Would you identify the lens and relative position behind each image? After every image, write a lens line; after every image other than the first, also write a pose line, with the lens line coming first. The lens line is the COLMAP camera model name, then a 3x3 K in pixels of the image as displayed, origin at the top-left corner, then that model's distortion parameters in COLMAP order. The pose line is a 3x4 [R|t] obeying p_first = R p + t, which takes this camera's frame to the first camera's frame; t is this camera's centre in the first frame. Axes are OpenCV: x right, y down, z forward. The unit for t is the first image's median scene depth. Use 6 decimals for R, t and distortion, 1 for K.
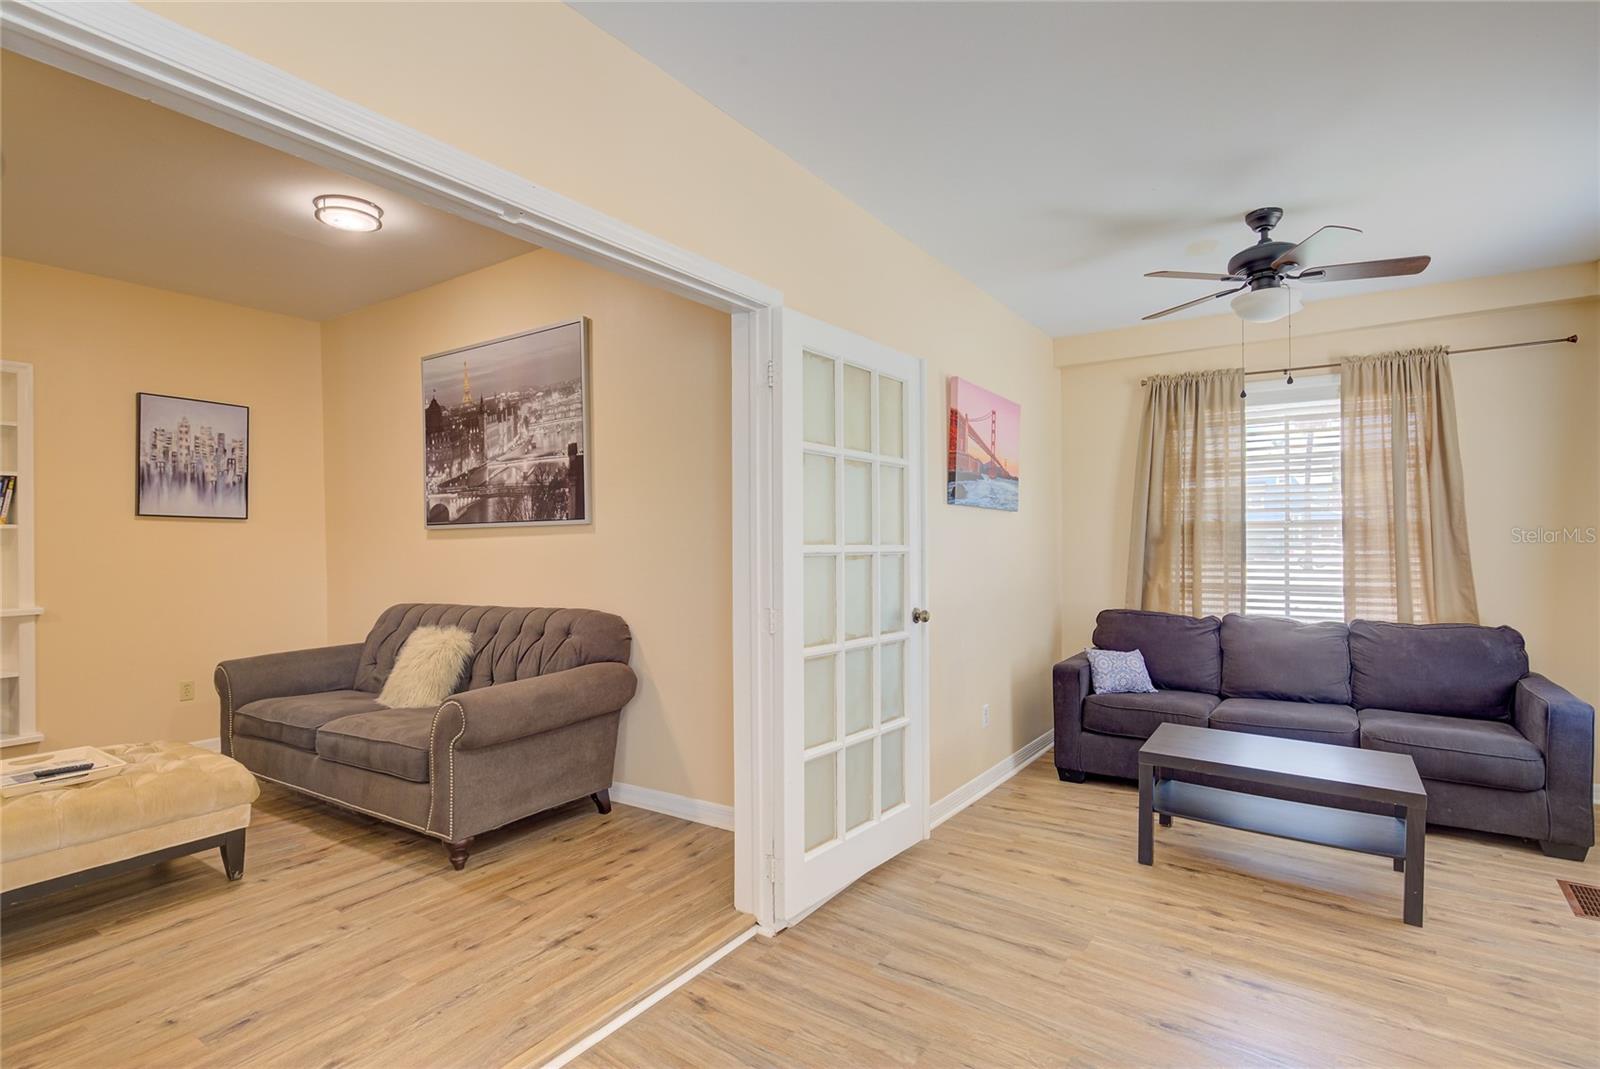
lens RADIAL K [[792.3, 0, 801.4], [0, 792.3, 539.0], [0, 0, 1]] dist [-0.000165, 0.000295]
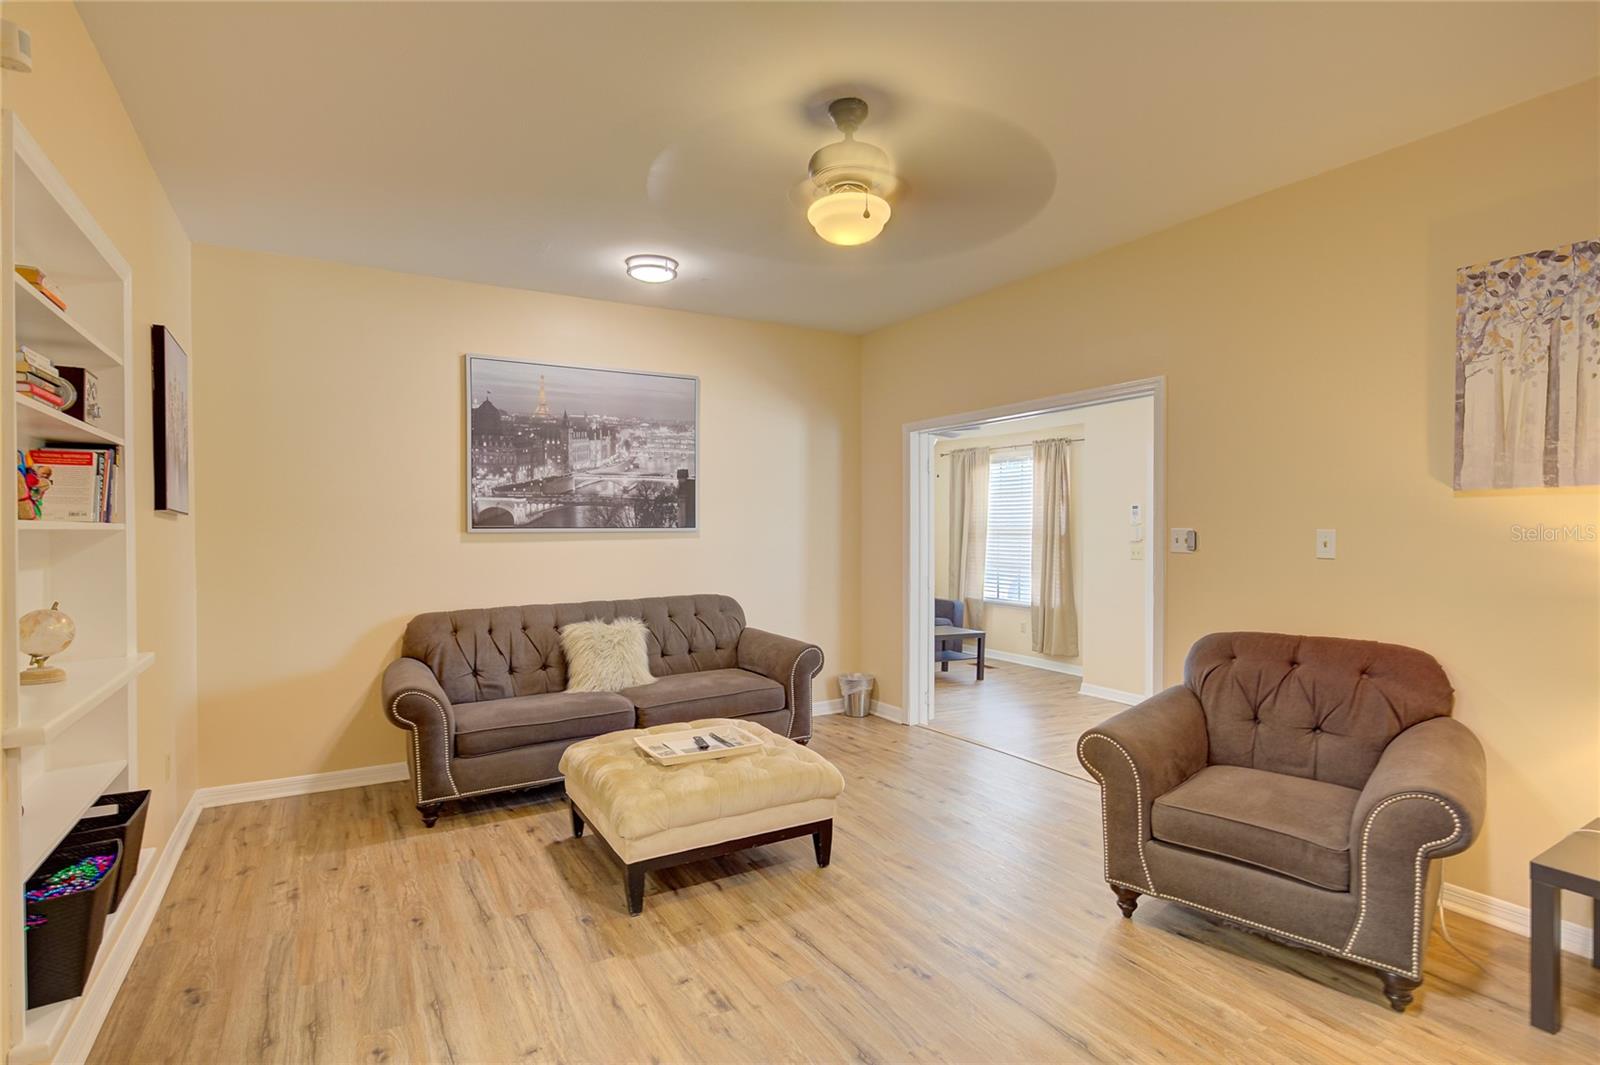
lens RADIAL K [[792.3, 0, 797.1], [0, 792.3, 533.5], [0, 0, 1]] dist [-0.000165, 0.000295]
pose [[0.423578, 0.004352, 0.905849, -1.297567], [-0.002804, 0.999990, -0.003493, -0.009720], [-0.905855, -0.001061, 0.423586, 0.253597]]
